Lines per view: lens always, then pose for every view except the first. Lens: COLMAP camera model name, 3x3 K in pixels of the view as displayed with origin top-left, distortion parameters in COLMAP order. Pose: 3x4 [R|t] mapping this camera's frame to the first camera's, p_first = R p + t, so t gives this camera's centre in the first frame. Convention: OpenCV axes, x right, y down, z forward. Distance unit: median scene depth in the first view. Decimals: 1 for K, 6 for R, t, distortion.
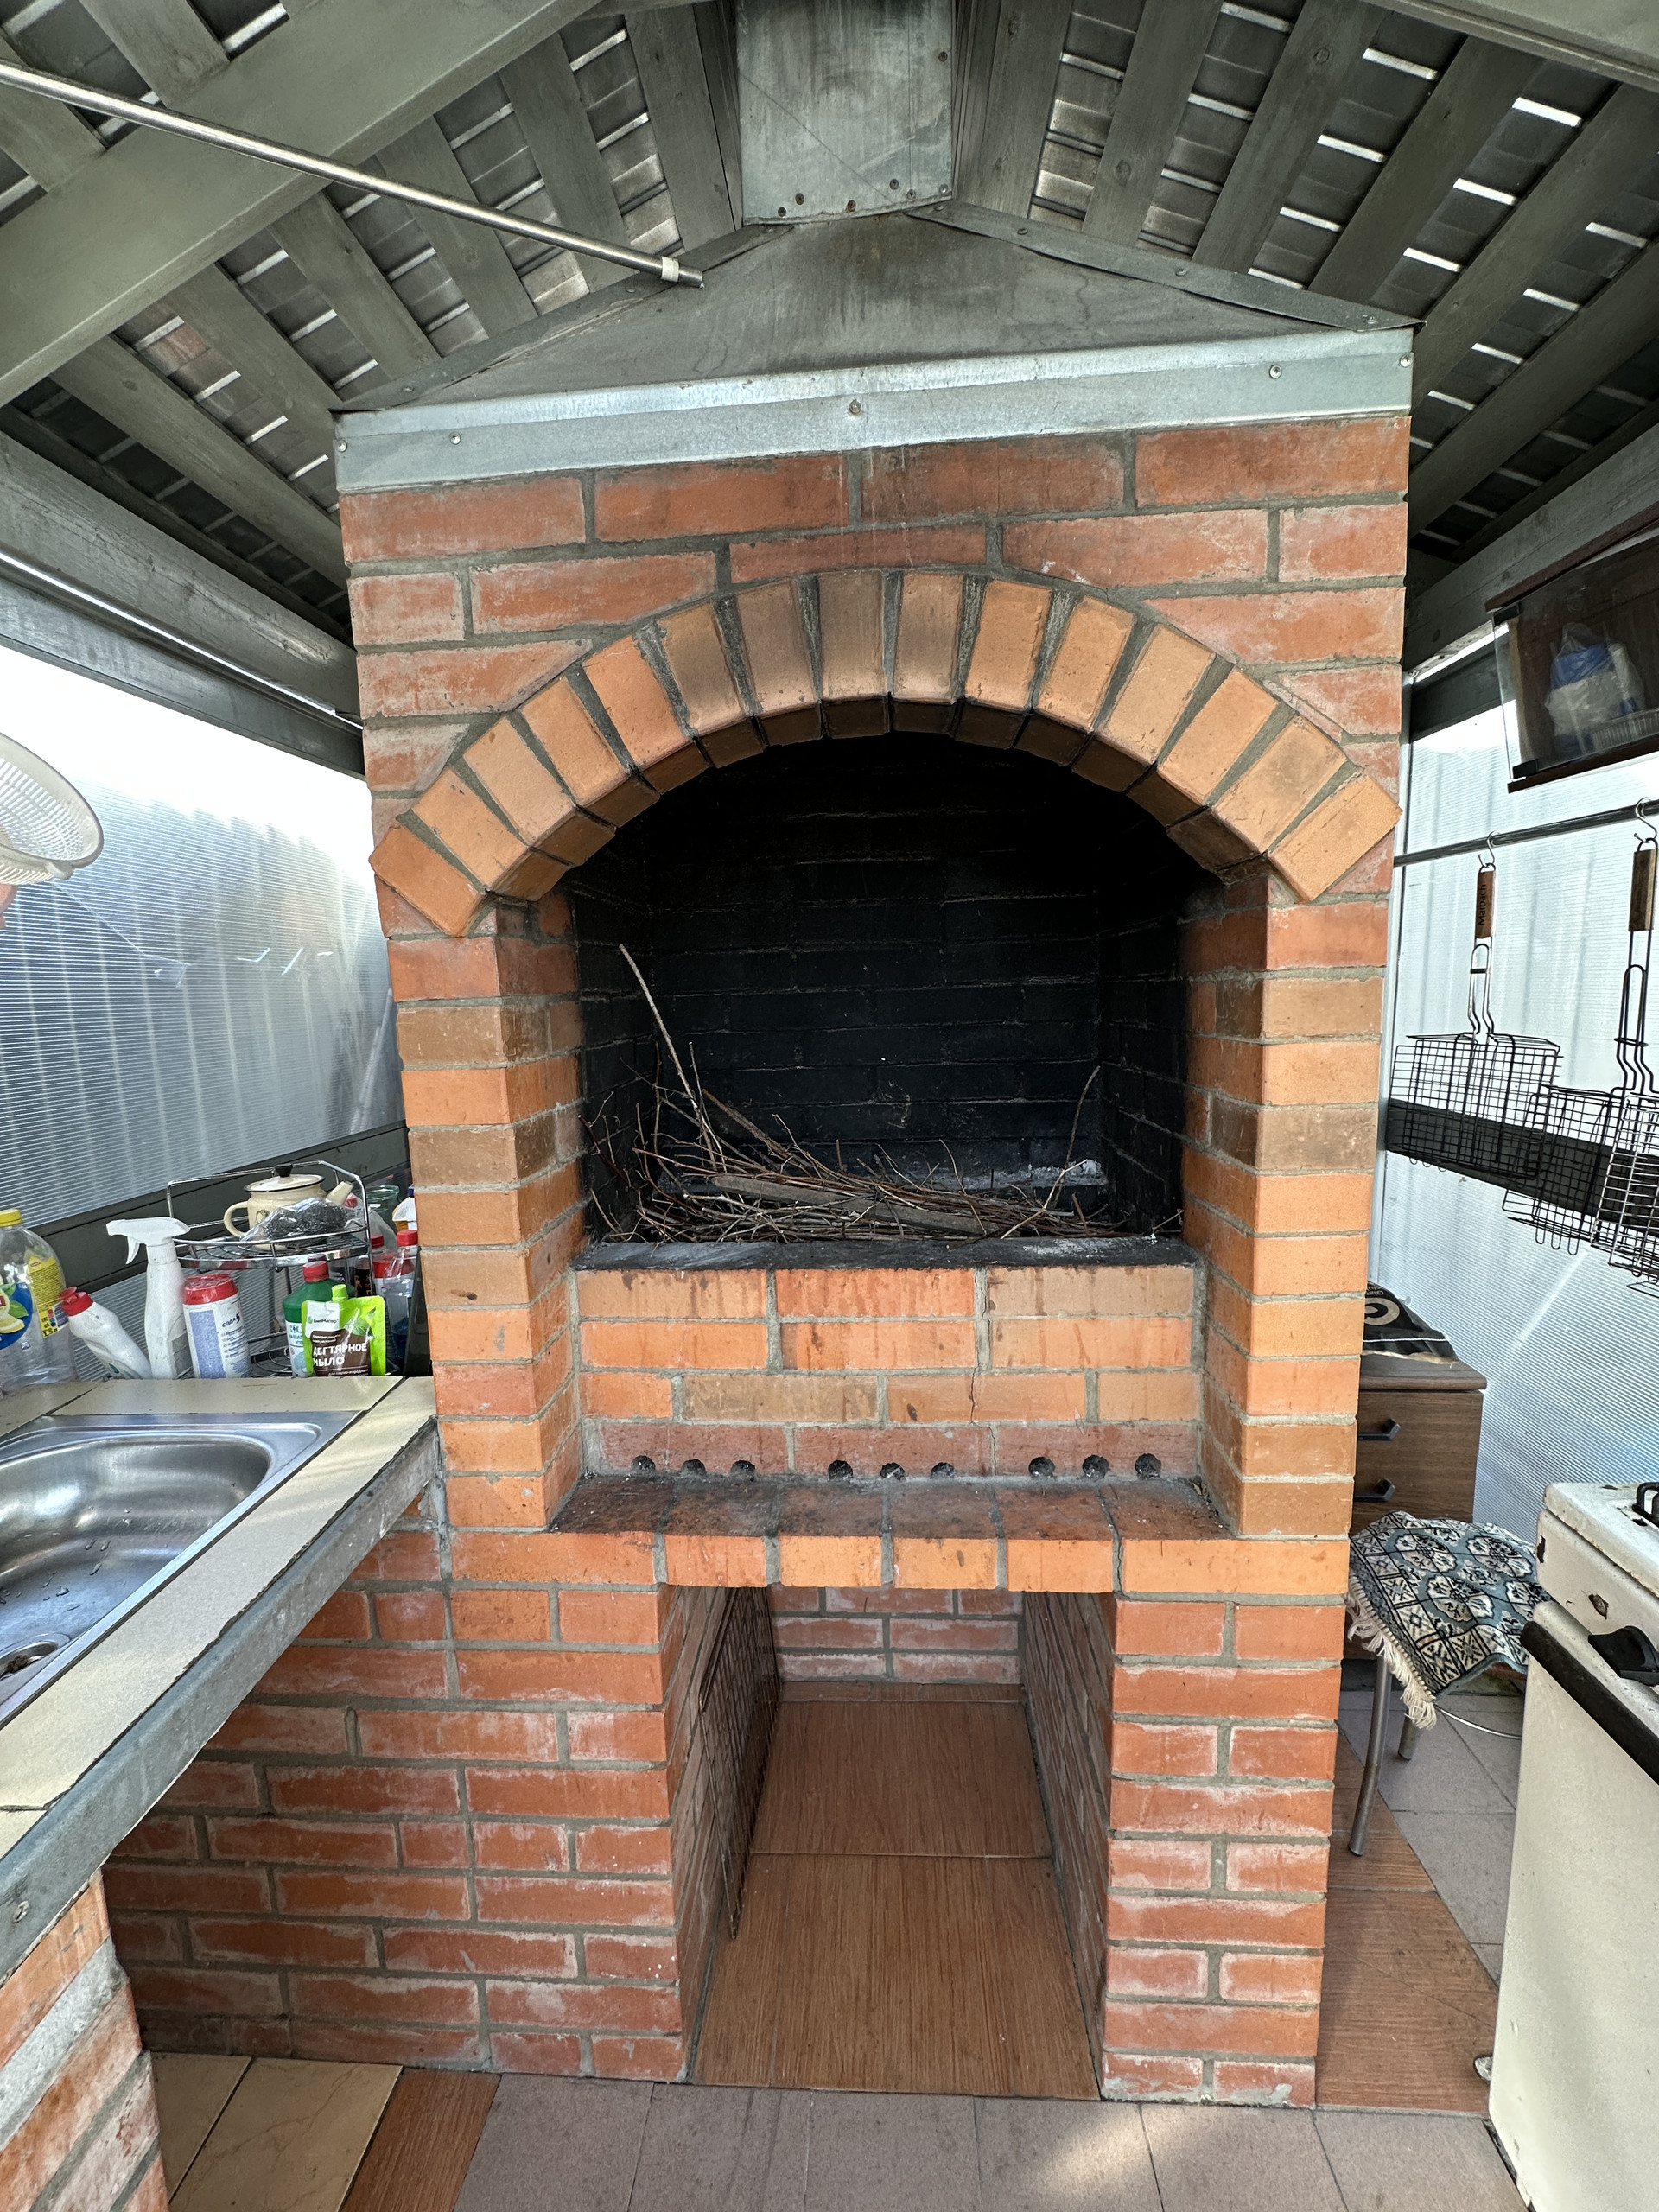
lens RADIAL K [[881.1, 0, 828.6], [0, 881.1, 1103.2], [0, 0, 1]] dist [-0.003001, 0.000863]
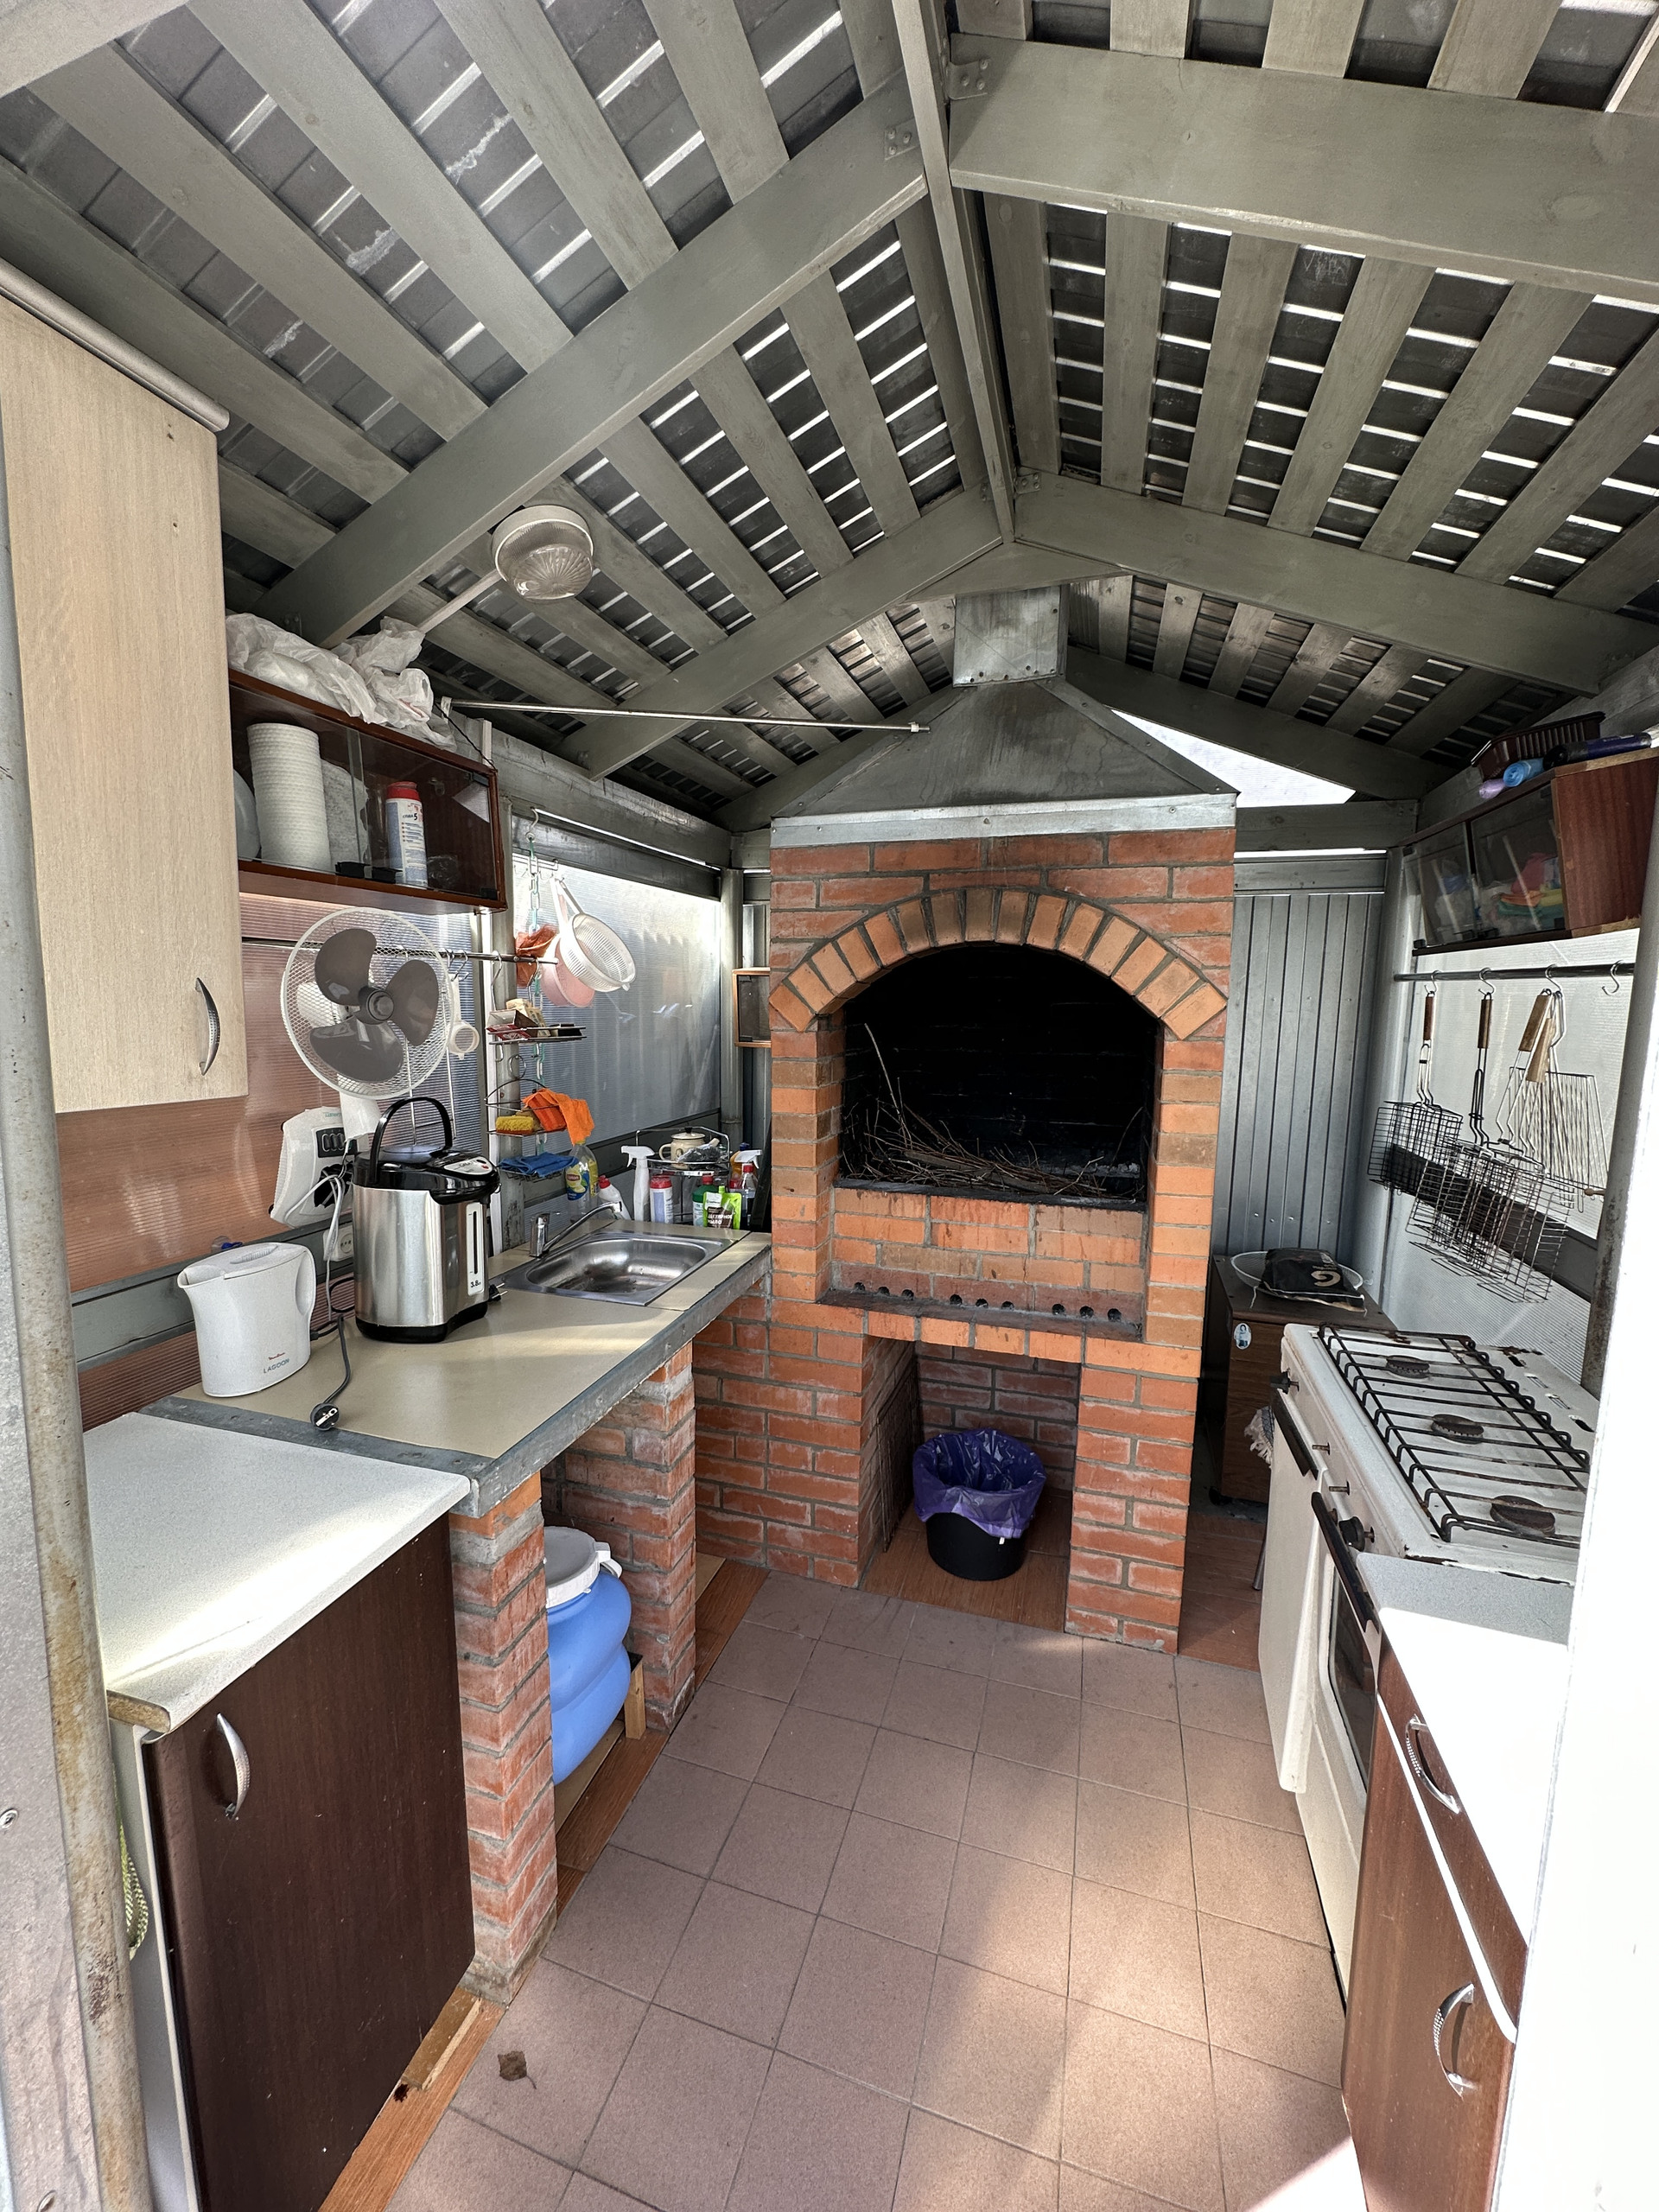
lens RADIAL K [[881.1, 0, 828.6], [0, 881.1, 1103.2], [0, 0, 1]] dist [-0.003001, 0.000863]
pose [[0.969650, 0.072469, -0.233509, 0.178472], [-0.075031, 0.997179, -0.002095, -0.002069], [0.232698, 0.019552, 0.972352, -1.087014]]
